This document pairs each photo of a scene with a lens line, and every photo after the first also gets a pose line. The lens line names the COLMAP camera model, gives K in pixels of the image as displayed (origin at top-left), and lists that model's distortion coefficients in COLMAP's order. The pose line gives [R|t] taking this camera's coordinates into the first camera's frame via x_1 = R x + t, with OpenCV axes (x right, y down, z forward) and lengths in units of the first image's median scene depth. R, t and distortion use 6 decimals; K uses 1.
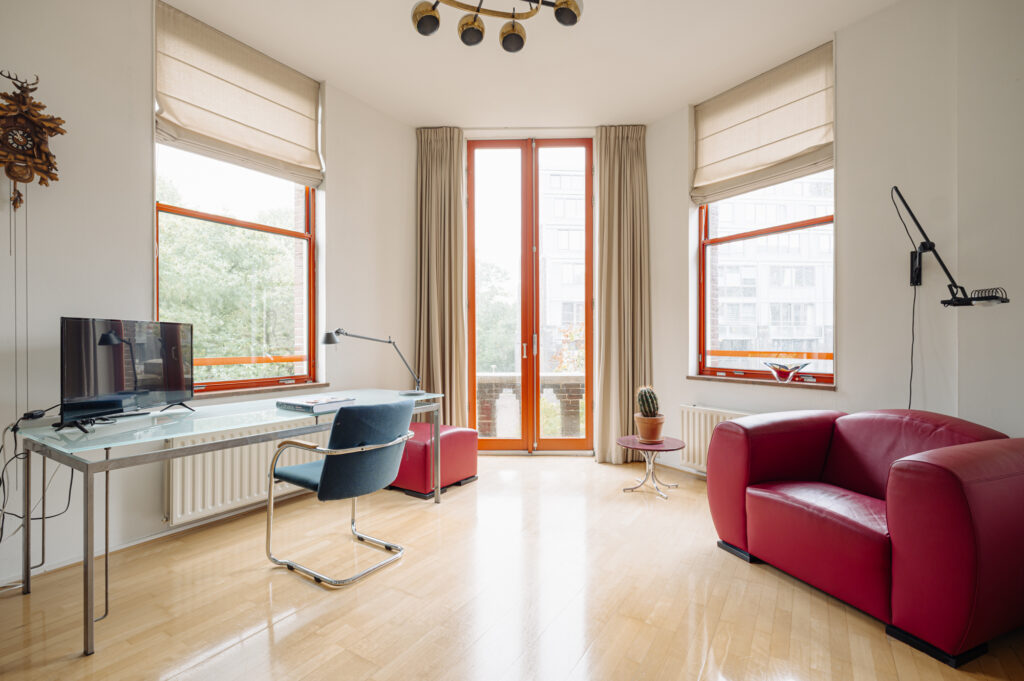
lens RADIAL K [[467.8, 0, 515.5], [0, 467.8, 337.7], [0, 0, 1]] dist [-0.009723, -0.000020]
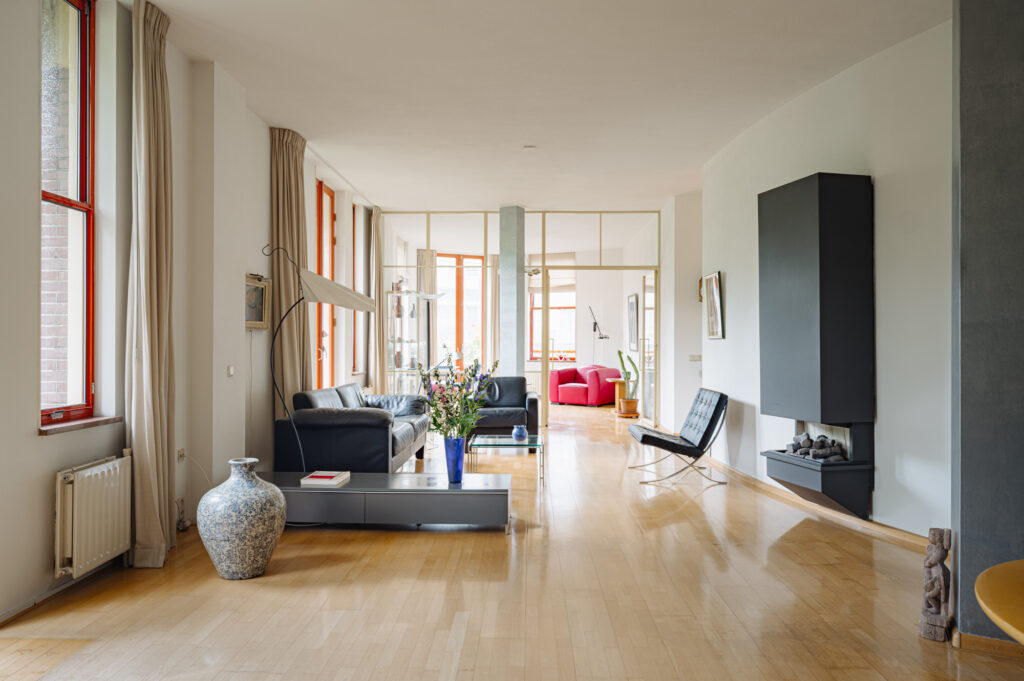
lens RADIAL K [[709.5, 0, 512.9], [0, 709.5, 331.6], [0, 0, 1]] dist [0.002165, -0.000514]
pose [[0.851273, 0.005827, 0.524690, -2.478710], [-0.002614, 0.999973, -0.006863, -0.072059], [-0.524716, 0.004471, 0.851266, -3.239271]]
